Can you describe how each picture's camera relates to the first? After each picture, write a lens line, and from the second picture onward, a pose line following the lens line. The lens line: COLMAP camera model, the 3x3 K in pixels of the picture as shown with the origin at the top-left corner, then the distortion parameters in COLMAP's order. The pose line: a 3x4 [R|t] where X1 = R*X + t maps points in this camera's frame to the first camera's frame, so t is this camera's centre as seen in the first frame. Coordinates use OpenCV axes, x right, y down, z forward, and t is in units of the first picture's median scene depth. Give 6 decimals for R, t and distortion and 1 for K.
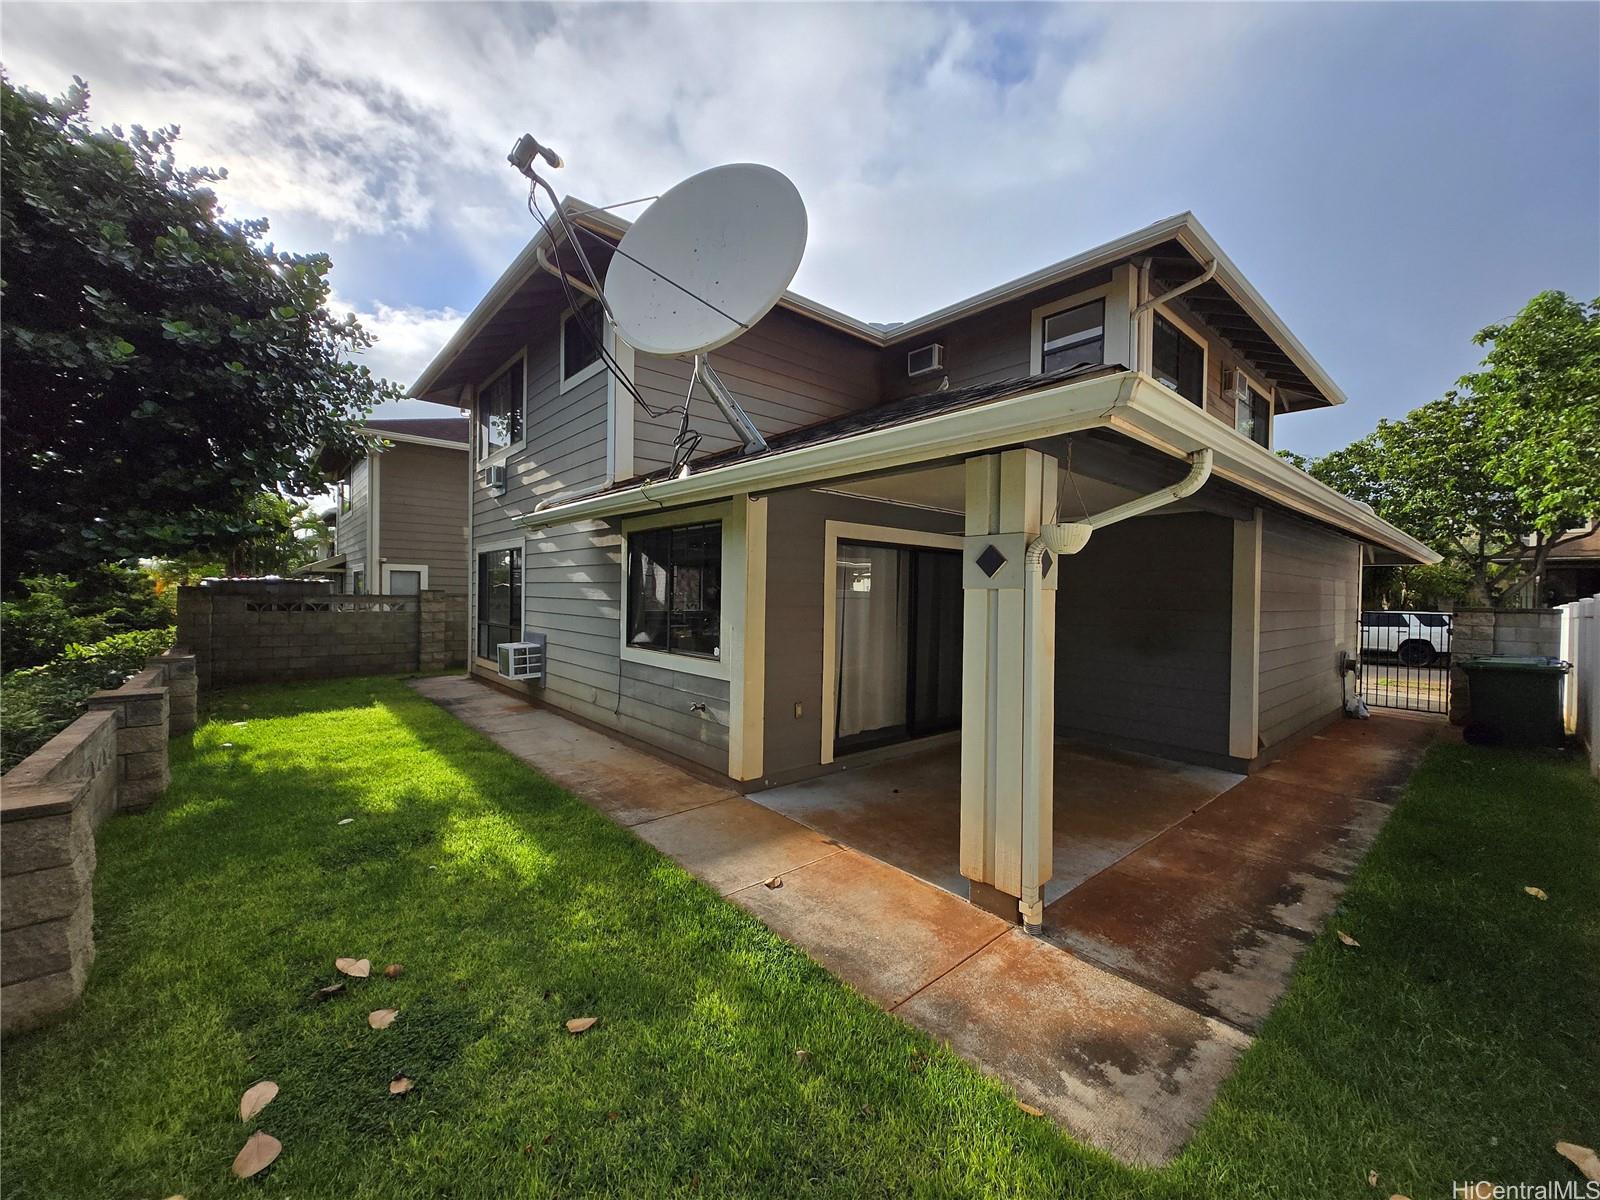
lens RADIAL K [[626.0, 0, 803.4], [0, 626.0, 602.3], [0, 0, 1]] dist [0.003094, -0.001810]
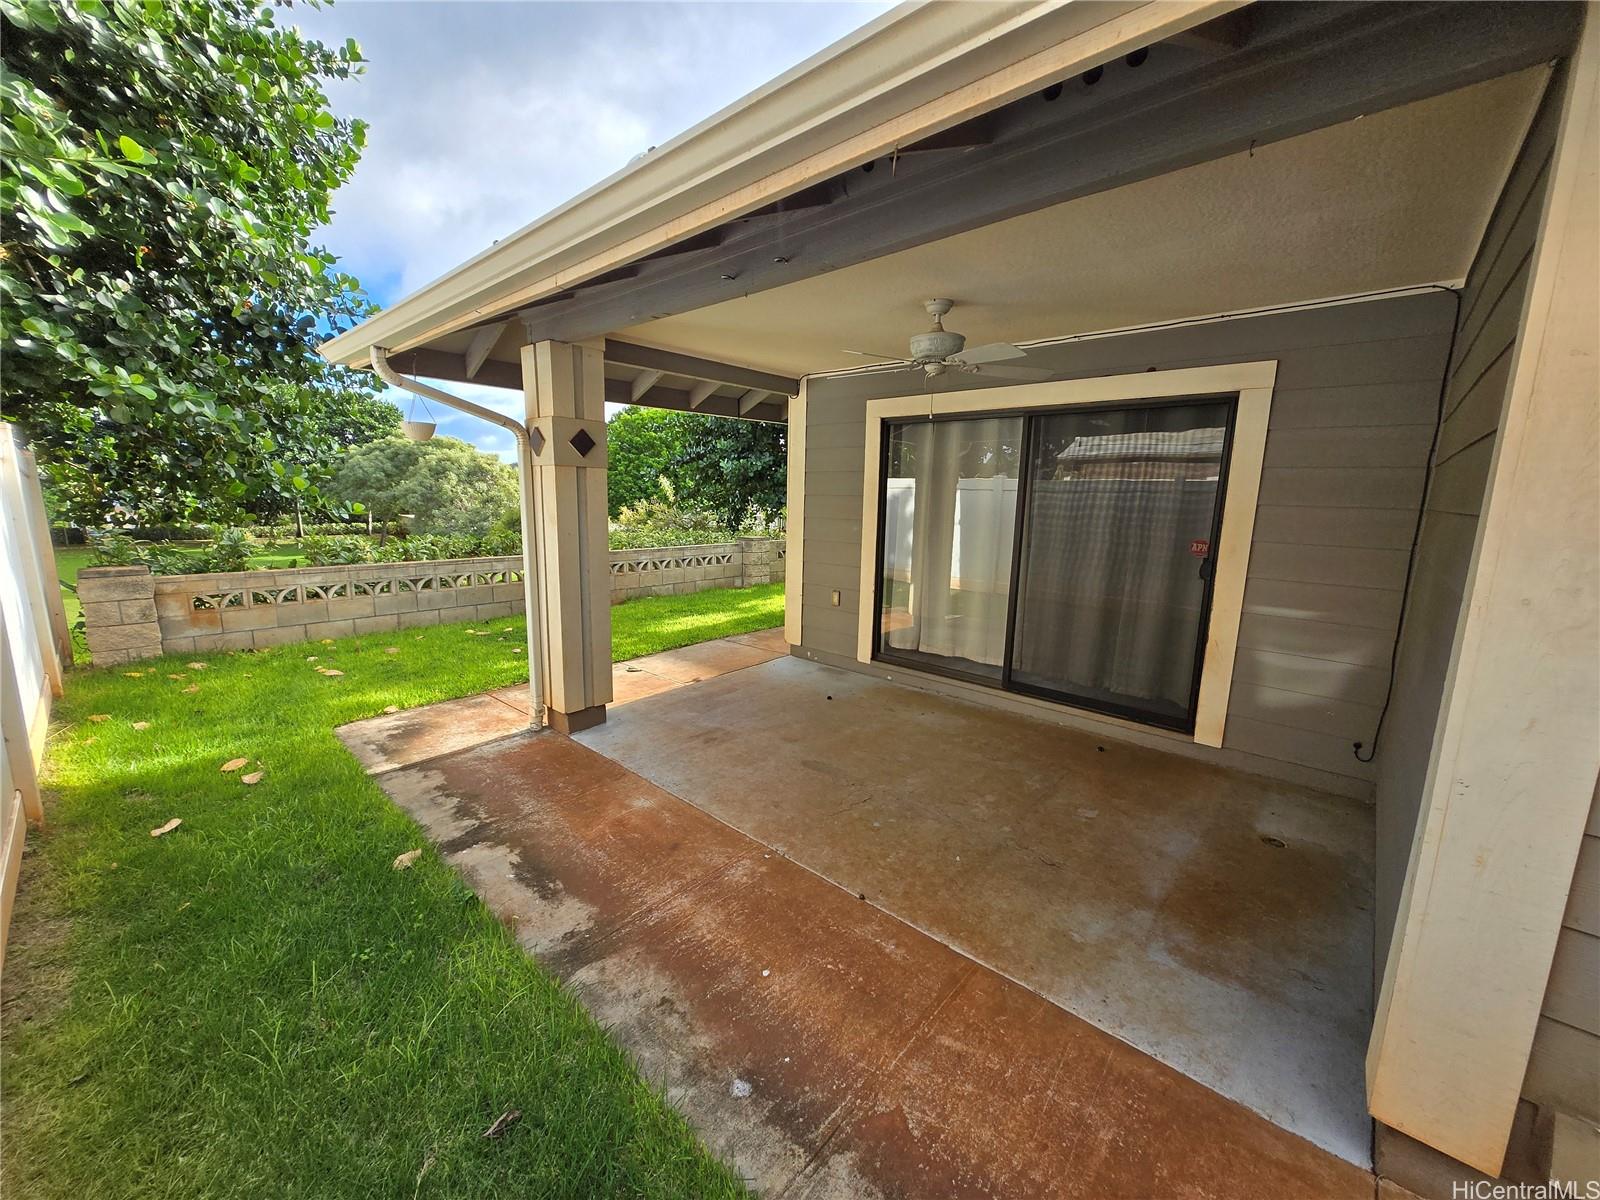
lens RADIAL K [[626.0, 0, 801.3], [0, 626.0, 597.5], [0, 0, 1]] dist [0.003094, -0.001810]
pose [[0.117560, 0.148229, -0.981941, 1.519380], [-0.039798, 0.988706, 0.144486, 0.039124], [0.992268, 0.022094, 0.122132, 1.253819]]
